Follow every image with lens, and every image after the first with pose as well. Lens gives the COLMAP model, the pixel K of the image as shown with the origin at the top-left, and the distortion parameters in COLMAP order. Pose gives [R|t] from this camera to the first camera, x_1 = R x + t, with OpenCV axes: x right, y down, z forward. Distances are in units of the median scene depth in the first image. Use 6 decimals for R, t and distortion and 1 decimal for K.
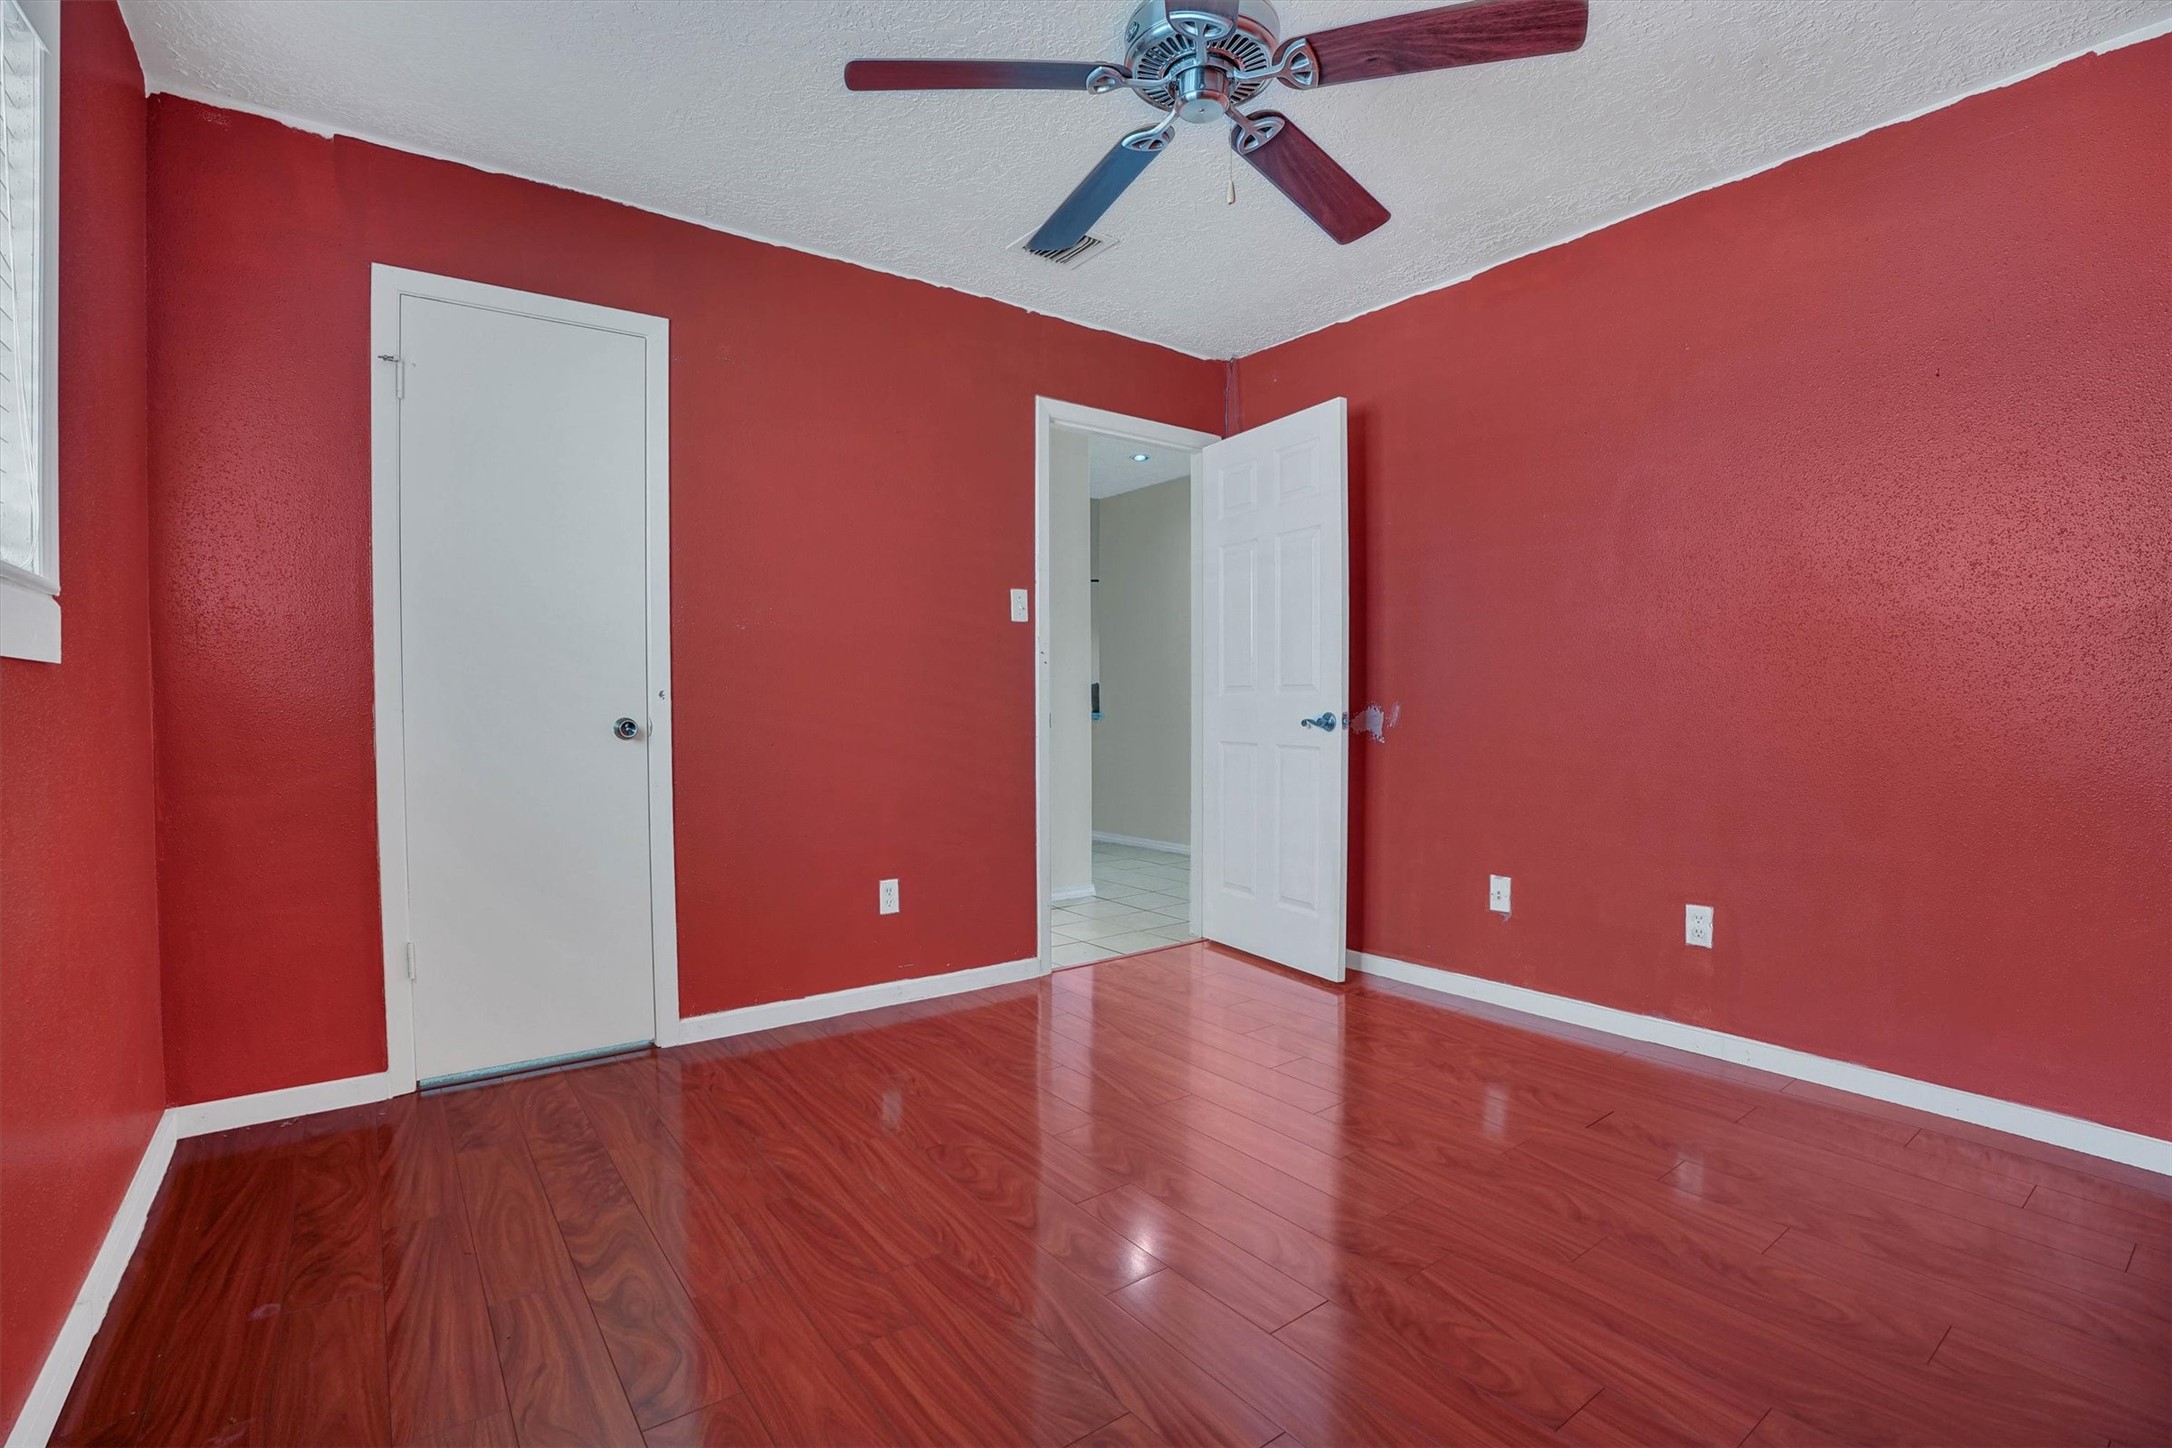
lens RADIAL K [[1041.7, 0, 1078.5], [0, 1041.7, 733.3], [0, 0, 1]] dist [-0.074341, 0.022138]
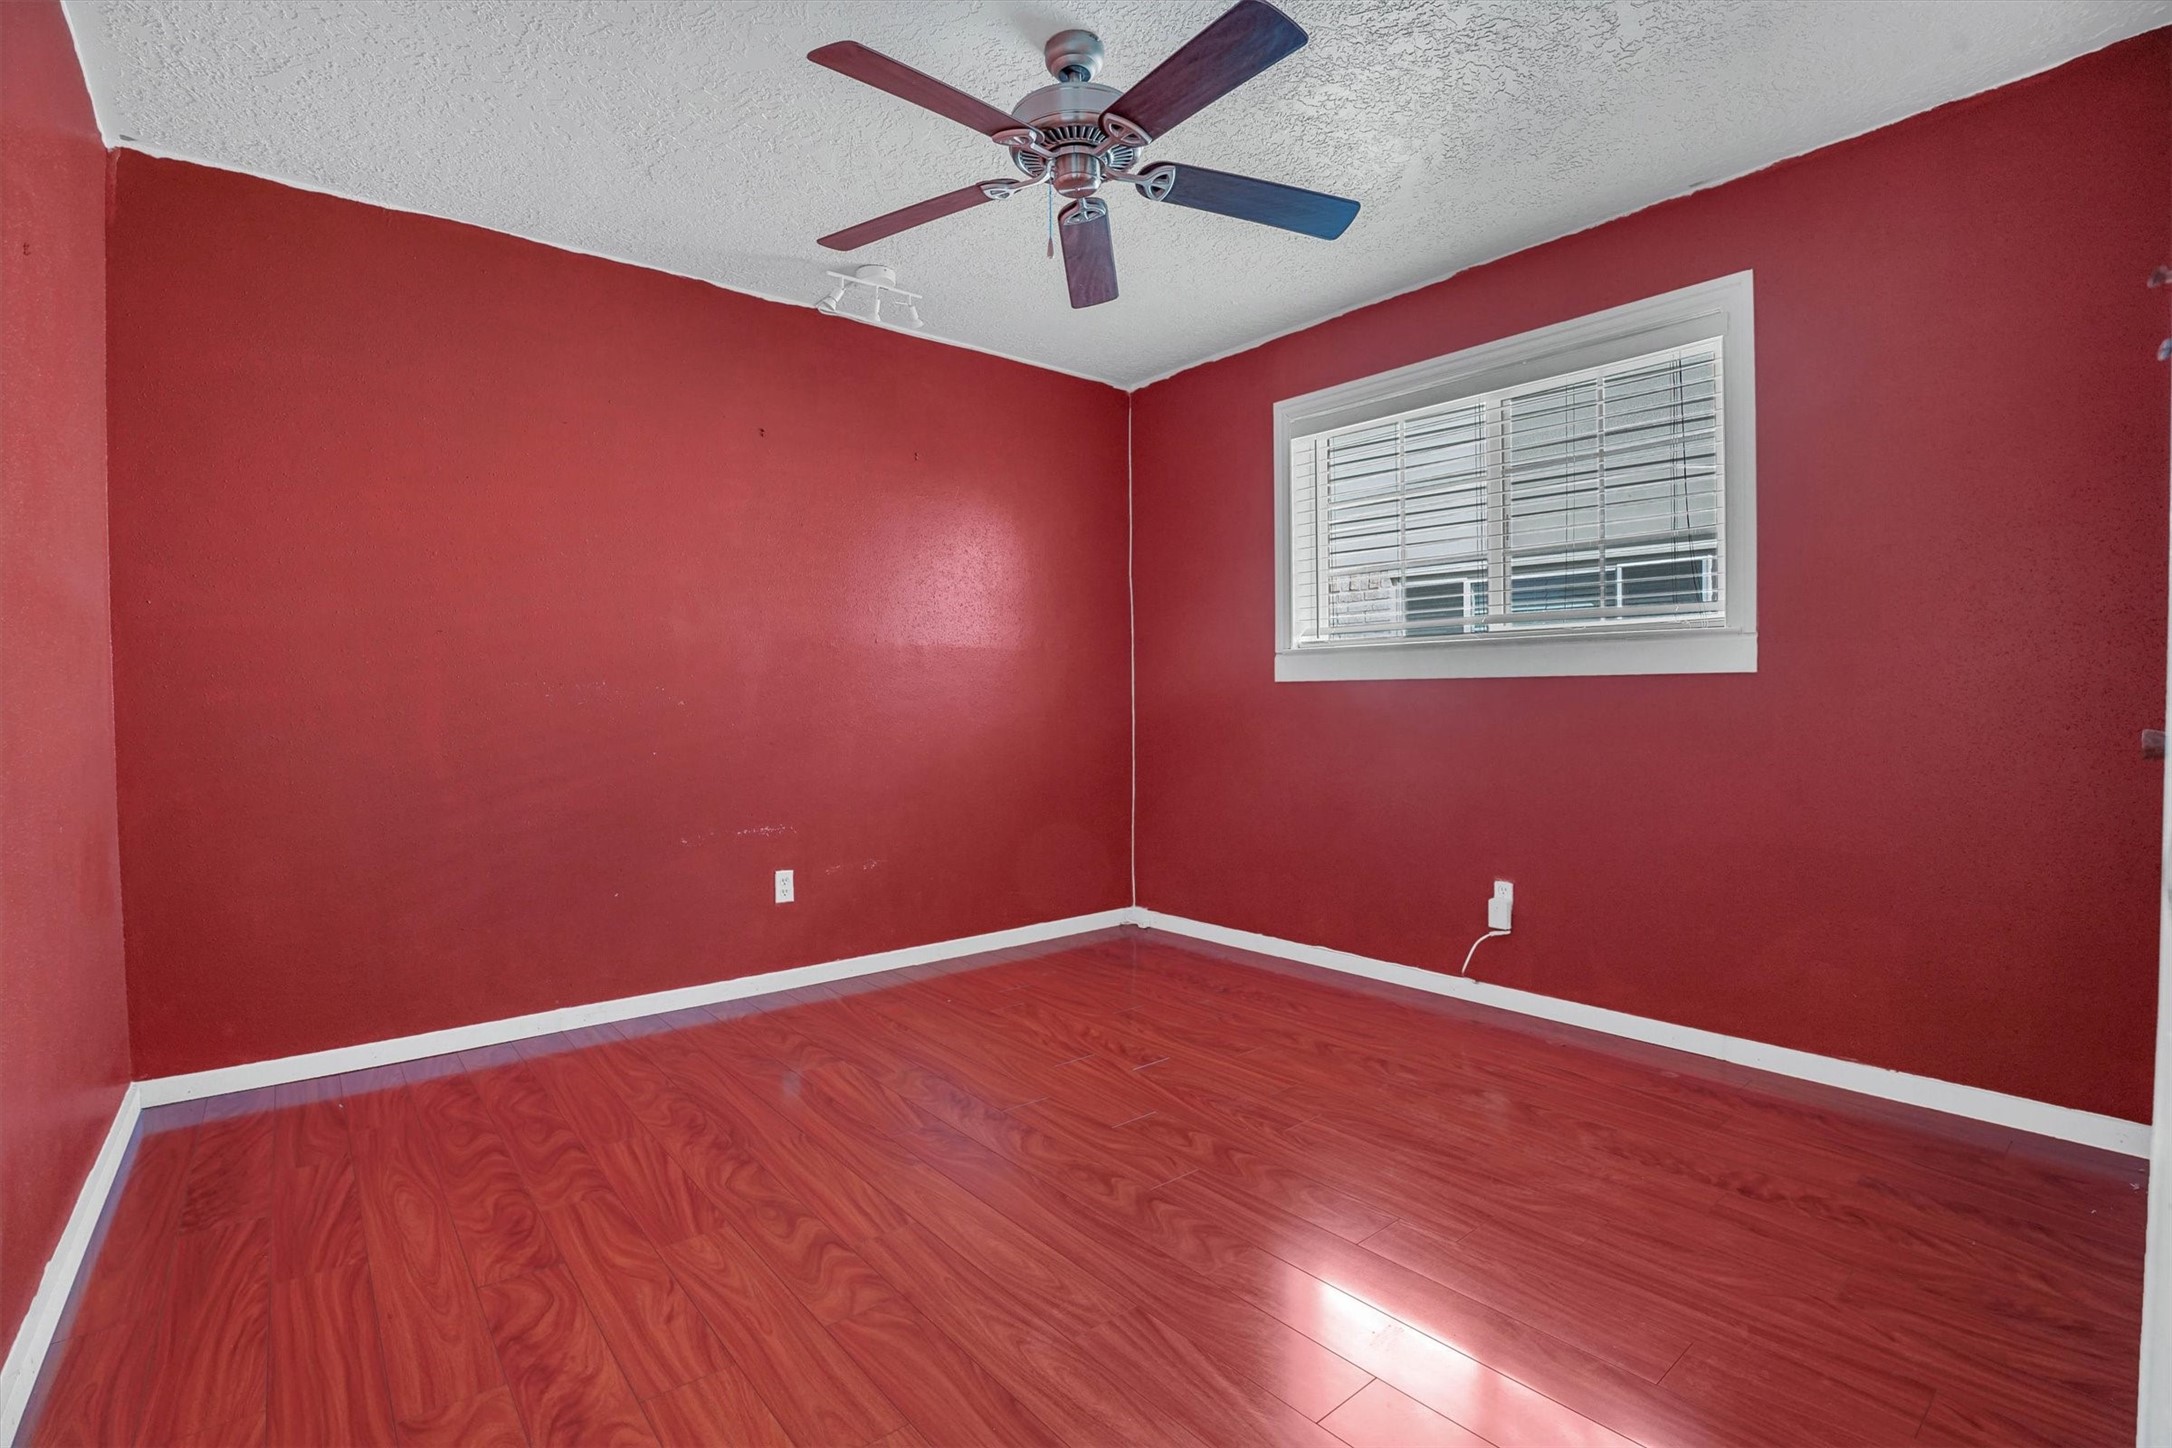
lens RADIAL K [[1041.7, 0, 1078.5], [0, 1041.7, 733.3], [0, 0, 1]] dist [-0.074341, 0.022138]
pose [[-0.998836, 0.009945, -0.047194, 0.171186], [0.007077, 0.998139, 0.060561, -0.062260], [0.047709, 0.060157, -0.997048, 2.073613]]
